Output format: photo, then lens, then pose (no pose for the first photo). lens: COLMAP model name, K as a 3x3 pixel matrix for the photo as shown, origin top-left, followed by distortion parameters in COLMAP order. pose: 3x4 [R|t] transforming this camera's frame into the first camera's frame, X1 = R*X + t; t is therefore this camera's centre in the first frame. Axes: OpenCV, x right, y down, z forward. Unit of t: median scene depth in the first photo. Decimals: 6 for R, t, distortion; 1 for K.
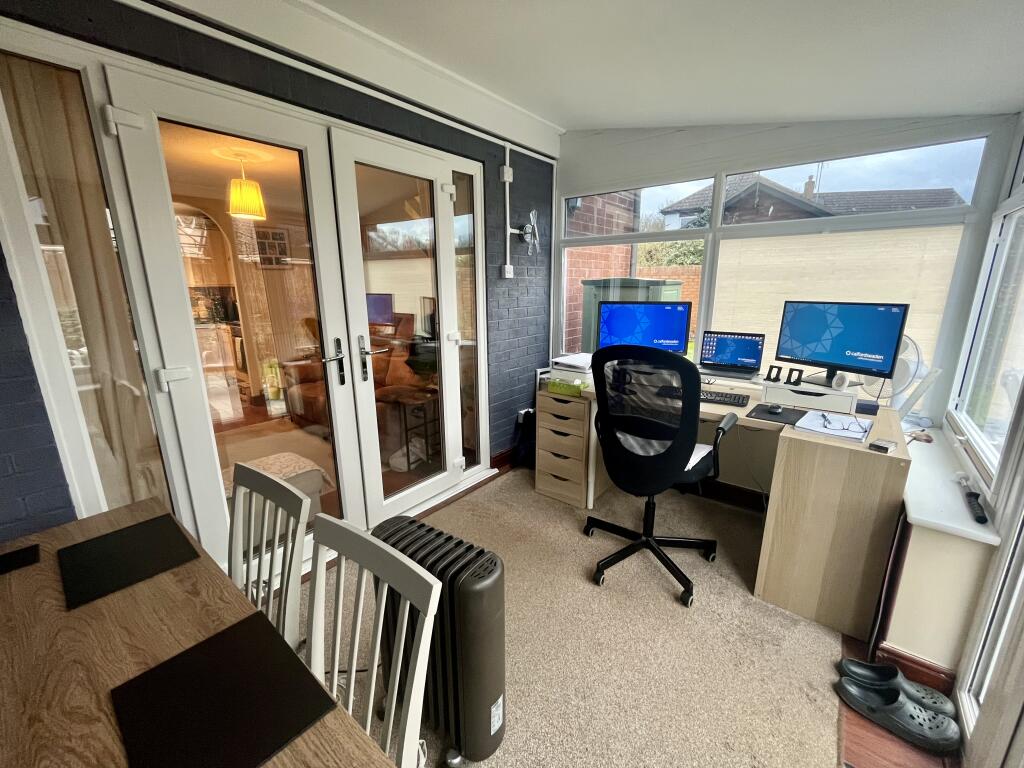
lens RADIAL K [[414.2, 0, 518.0], [0, 414.2, 389.2], [0, 0, 1]] dist [-0.003161, -0.000809]
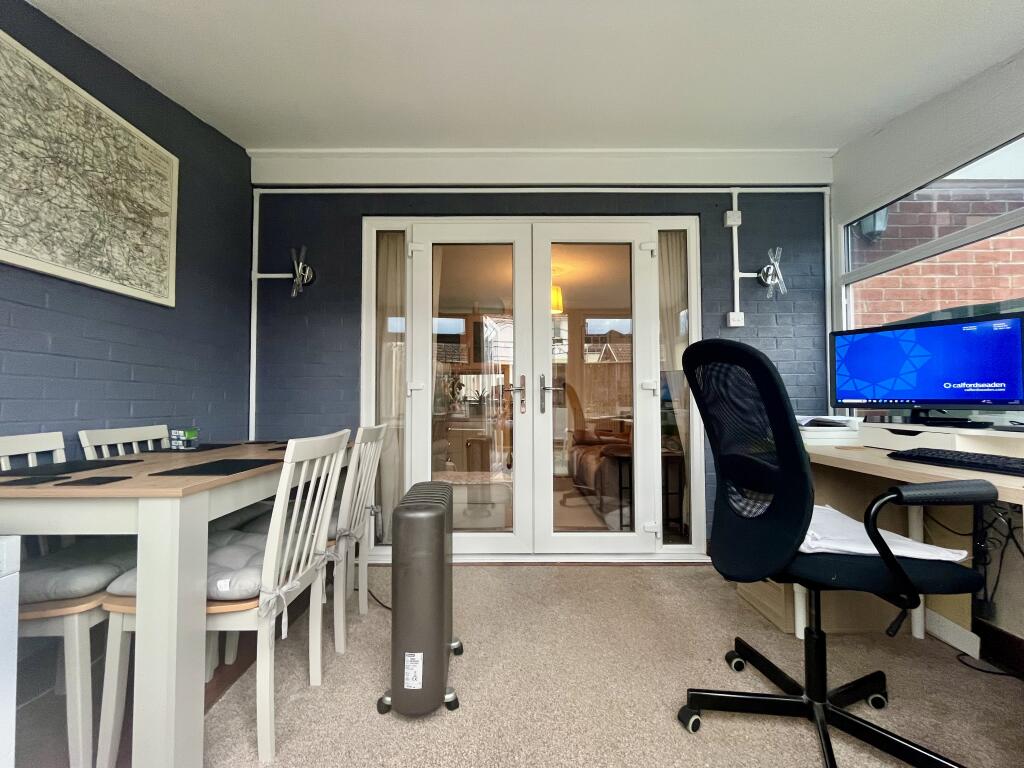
lens RADIAL K [[414.2, 0, 509.1], [0, 414.2, 388.2], [0, 0, 1]] dist [-0.003161, -0.000809]
pose [[0.625568, -0.015114, -0.780023, 0.372829], [-0.192360, 0.965957, -0.172988, 0.103098], [0.756083, 0.258261, 0.601365, 0.160867]]
